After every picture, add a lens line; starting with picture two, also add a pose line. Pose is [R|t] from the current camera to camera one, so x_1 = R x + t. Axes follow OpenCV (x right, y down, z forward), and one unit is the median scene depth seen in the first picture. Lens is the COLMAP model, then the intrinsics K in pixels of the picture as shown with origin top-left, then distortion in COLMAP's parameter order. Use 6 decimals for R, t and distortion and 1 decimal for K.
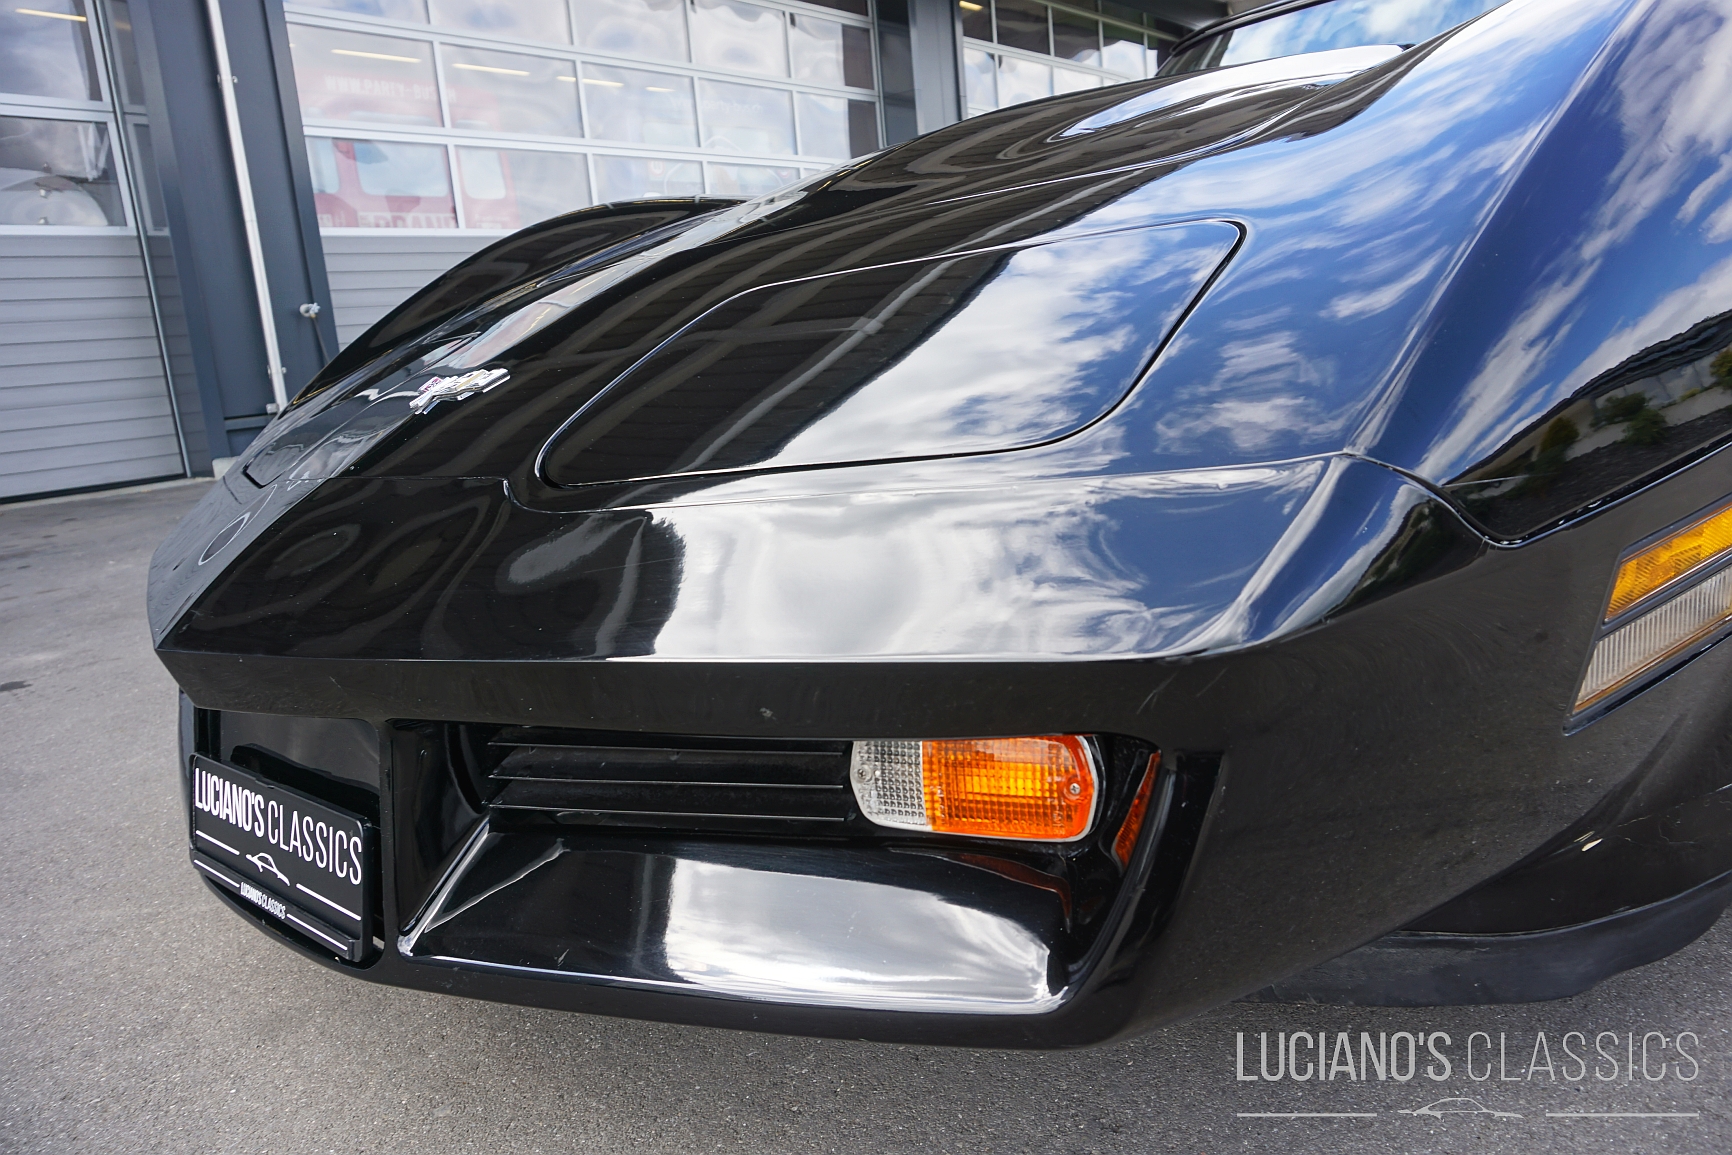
lens RADIAL K [[1168.4, 0, 858.8], [0, 1168.4, 568.2], [0, 0, 1]] dist [-0.044999, 0.031384]
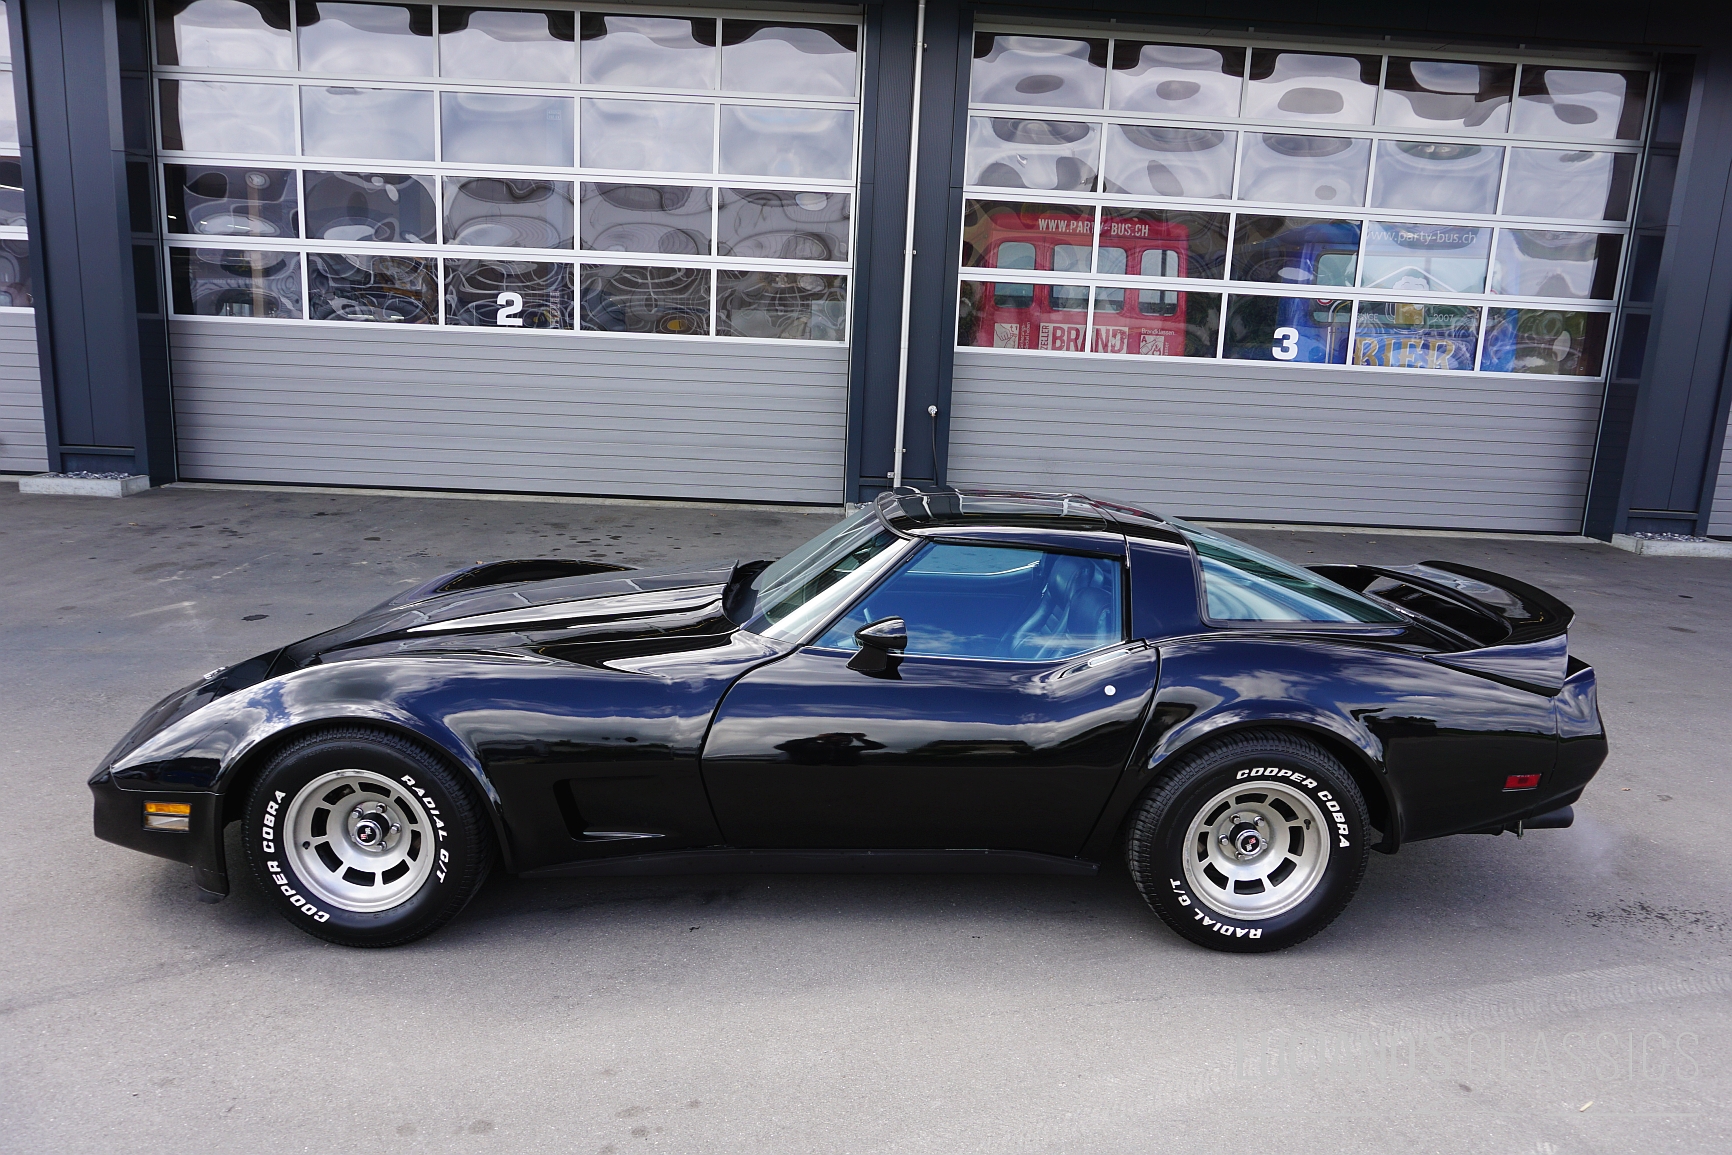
lens RADIAL K [[1168.4, 0, 868.6], [0, 1168.4, 567.4], [0, 0, 1]] dist [-0.044999, 0.031384]
pose [[0.666400, 0.264988, -0.696916, 0.514146], [-0.242808, 0.960889, 0.133183, -0.209934], [0.704950, 0.080464, 0.704678, -0.042377]]
